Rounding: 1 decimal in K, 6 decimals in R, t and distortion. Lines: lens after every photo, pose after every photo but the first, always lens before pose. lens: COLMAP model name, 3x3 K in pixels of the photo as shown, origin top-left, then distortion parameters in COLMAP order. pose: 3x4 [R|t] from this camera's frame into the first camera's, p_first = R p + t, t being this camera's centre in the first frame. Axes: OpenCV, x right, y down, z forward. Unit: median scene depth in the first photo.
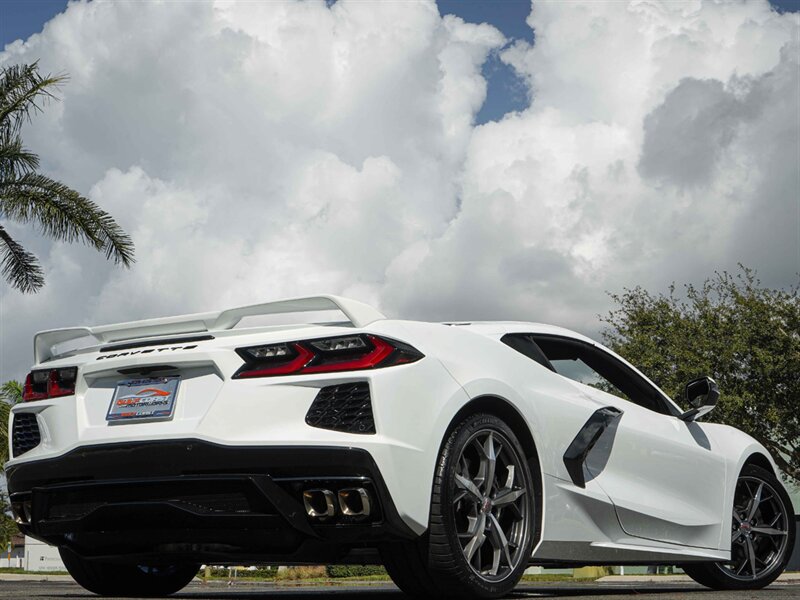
lens RADIAL K [[1474.7, 0, 402.0], [0, 1474.7, 298.7], [0, 0, 1]] dist [0.019191, 0.057579]
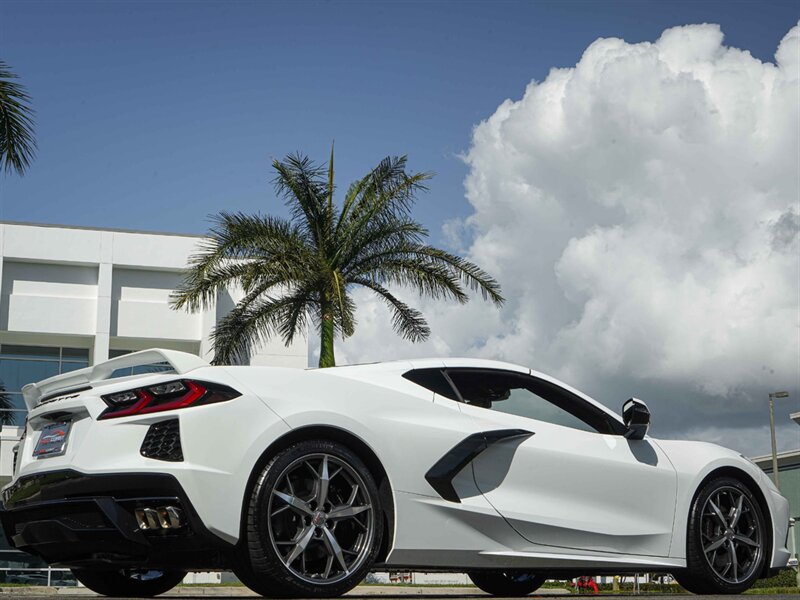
lens RADIAL K [[1319.2, 0, 371.7], [0, 1319.2, 313.4], [0, 0, 1]] dist [0.019203, 0.034701]
pose [[0.943068, -0.066009, -0.325985, 0.452110], [0.059215, 0.997772, -0.030732, 0.011500], [0.327288, 0.009679, 0.944875, 0.018306]]
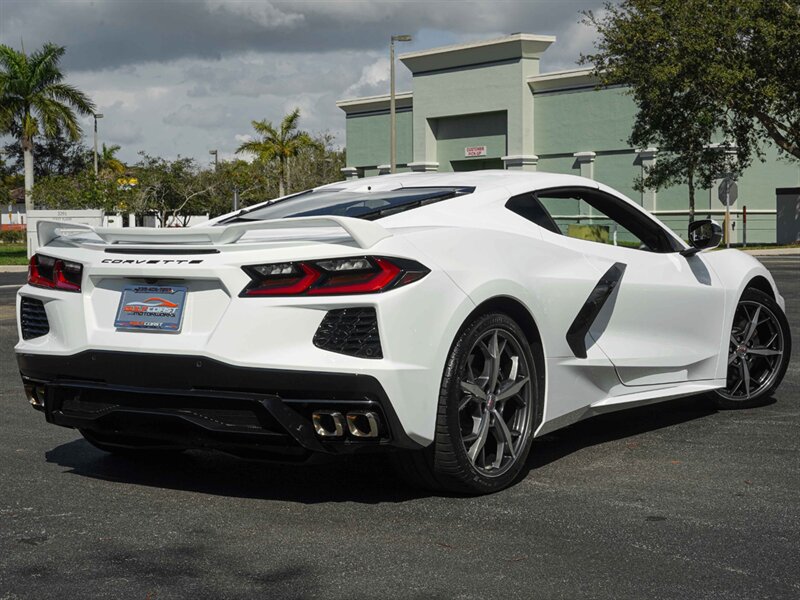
lens RADIAL K [[1488.5, 0, 398.7], [0, 1488.5, 279.8], [0, 0, 1]] dist [0.010299, 0.037635]
pose [[0.999988, -0.004634, 0.001565, -0.007619], [0.004169, 0.974820, 0.222956, -0.173599], [-0.002559, -0.222946, 0.974827, 0.014548]]
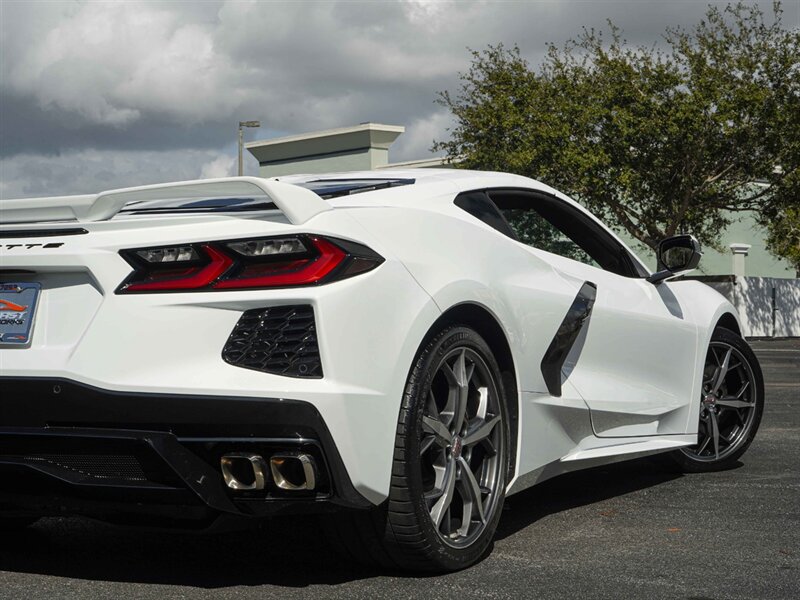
lens RADIAL K [[1483.0, 0, 400.4], [0, 1483.0, 299.8], [0, 0, 1]] dist [-0.011920, -0.024316]
pose [[0.993950, -0.000087, 0.109832, -0.054570], [-0.018763, 0.985164, 0.170587, -0.063425], [-0.108217, -0.171616, 0.979202, 0.274367]]
